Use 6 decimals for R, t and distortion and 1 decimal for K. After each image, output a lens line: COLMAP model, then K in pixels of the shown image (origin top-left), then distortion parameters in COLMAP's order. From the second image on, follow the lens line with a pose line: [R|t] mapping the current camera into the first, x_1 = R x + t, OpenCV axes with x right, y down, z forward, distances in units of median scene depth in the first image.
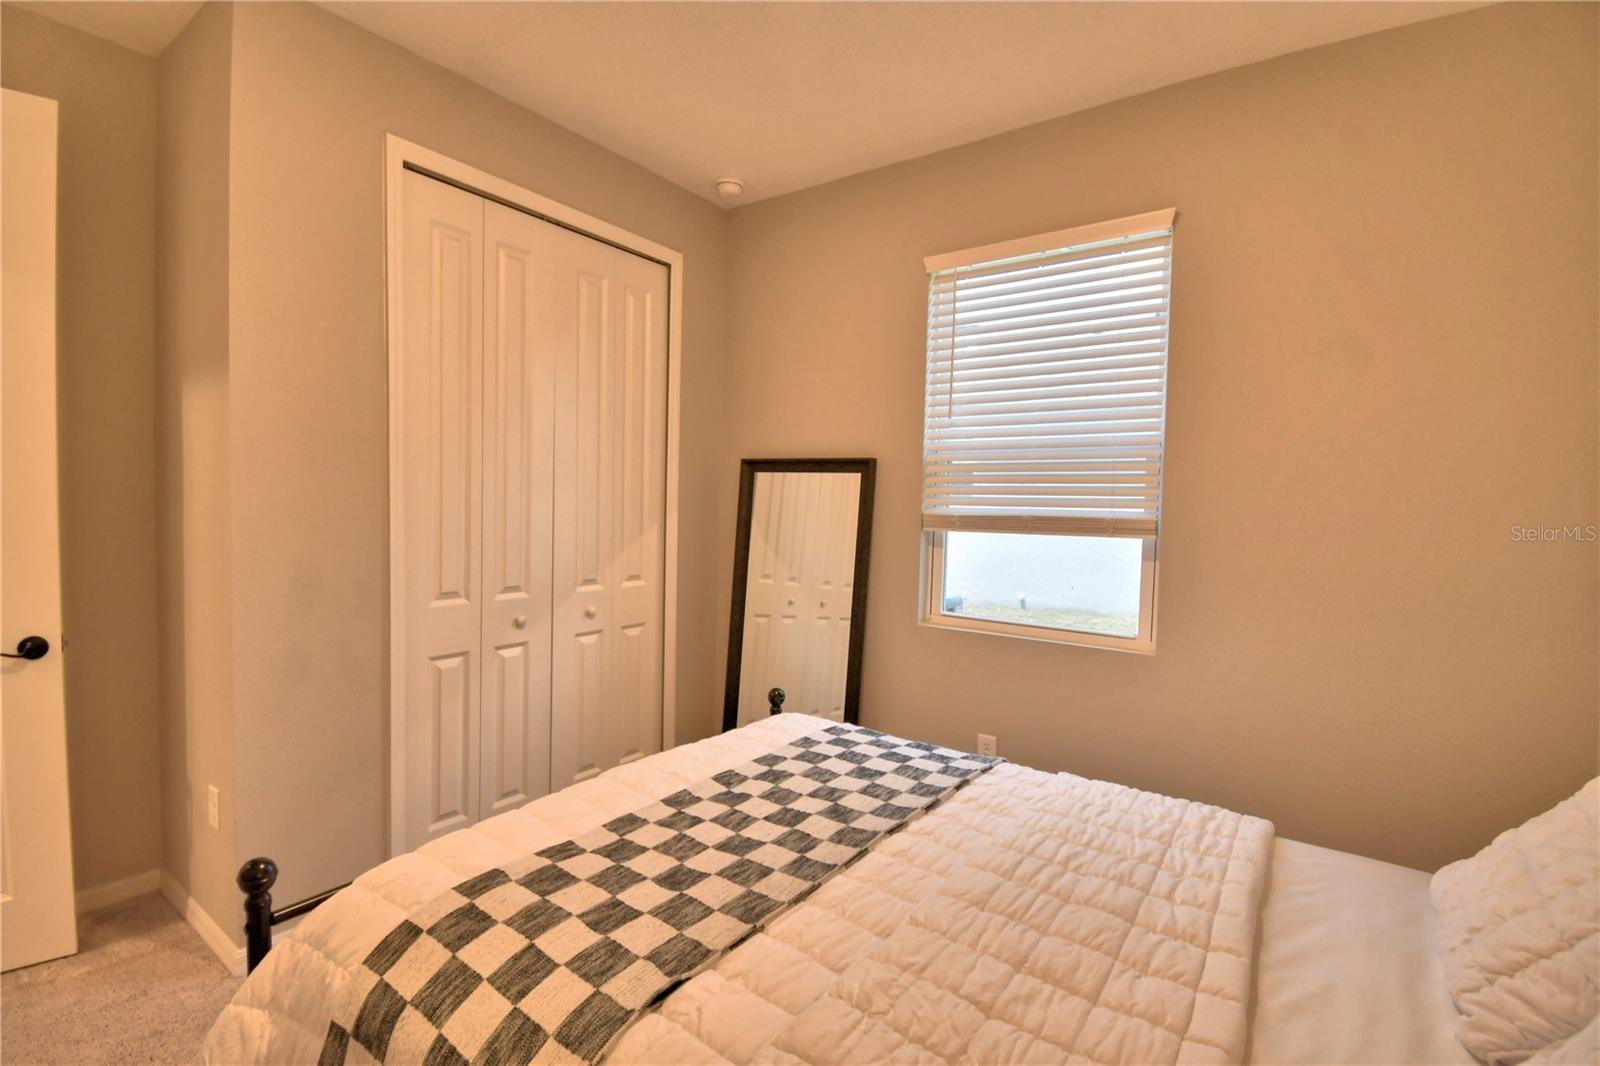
lens RADIAL K [[730.4, 0, 790.4], [0, 730.4, 529.3], [0, 0, 1]] dist [0.013556, -0.000188]
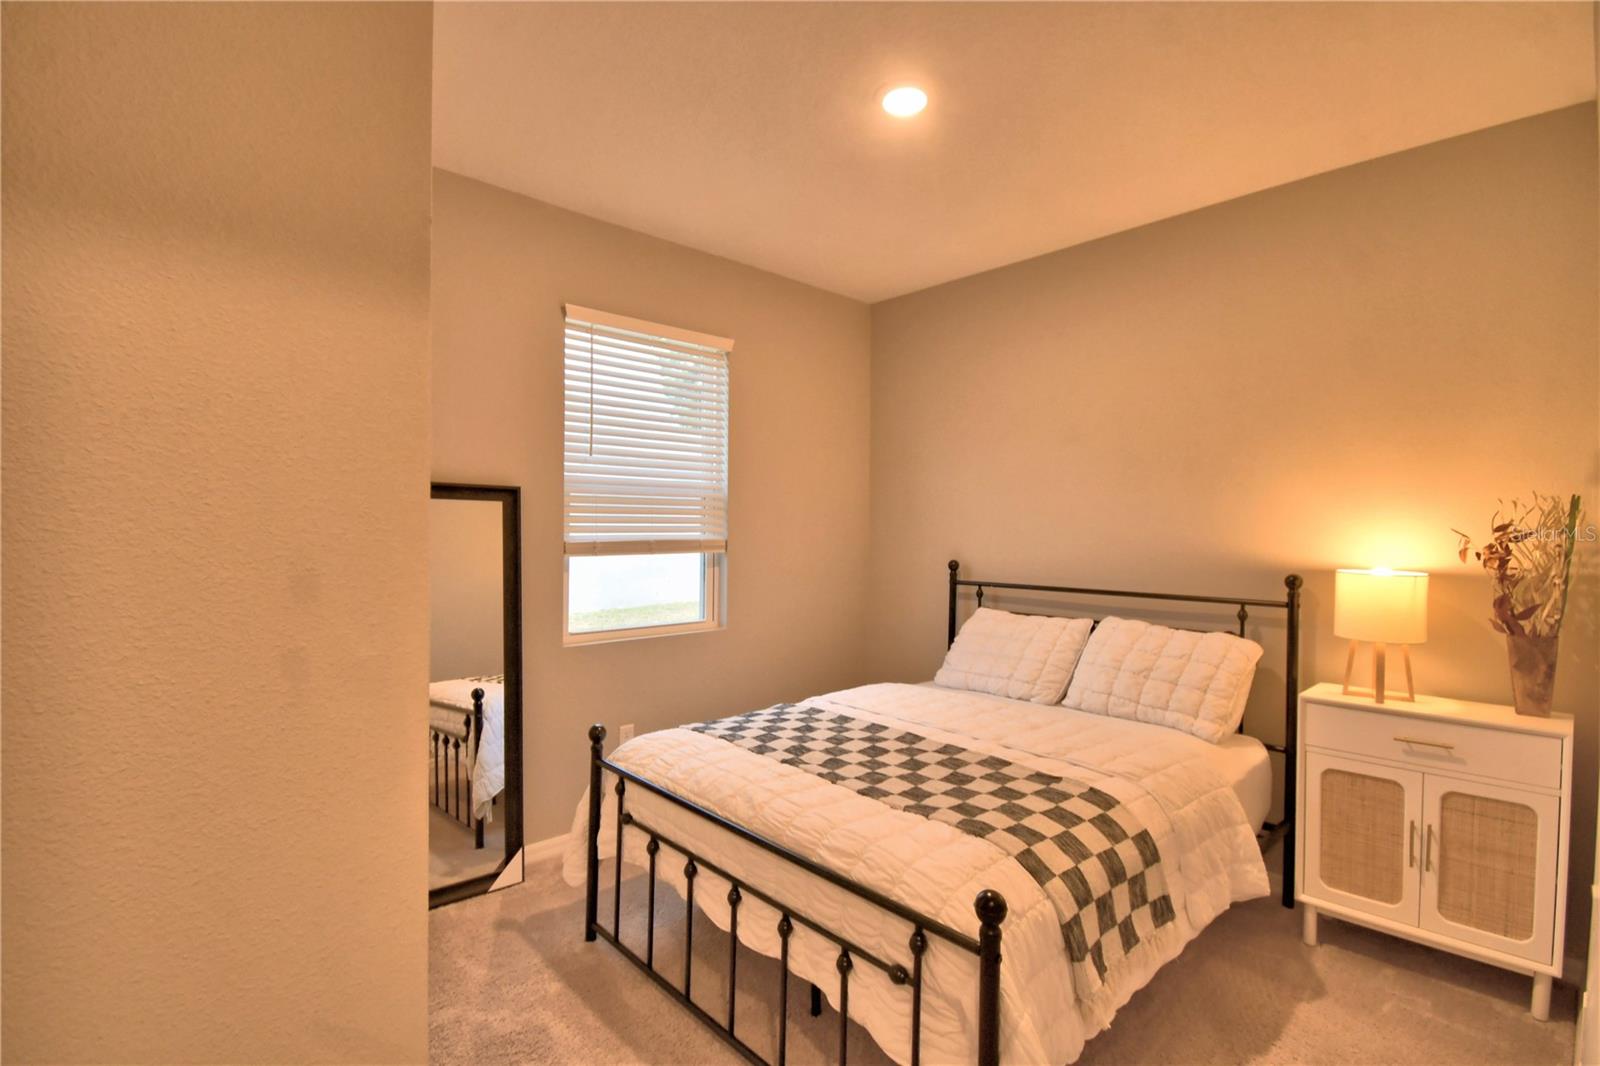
lens RADIAL K [[730.4, 0, 790.4], [0, 730.4, 529.3], [0, 0, 1]] dist [0.013556, -0.000188]
pose [[0.198865, -0.019978, 0.979823, -0.948362], [0.036540, 0.999248, 0.012958, -0.049200], [-0.979346, 0.033226, 0.199445, 0.555763]]
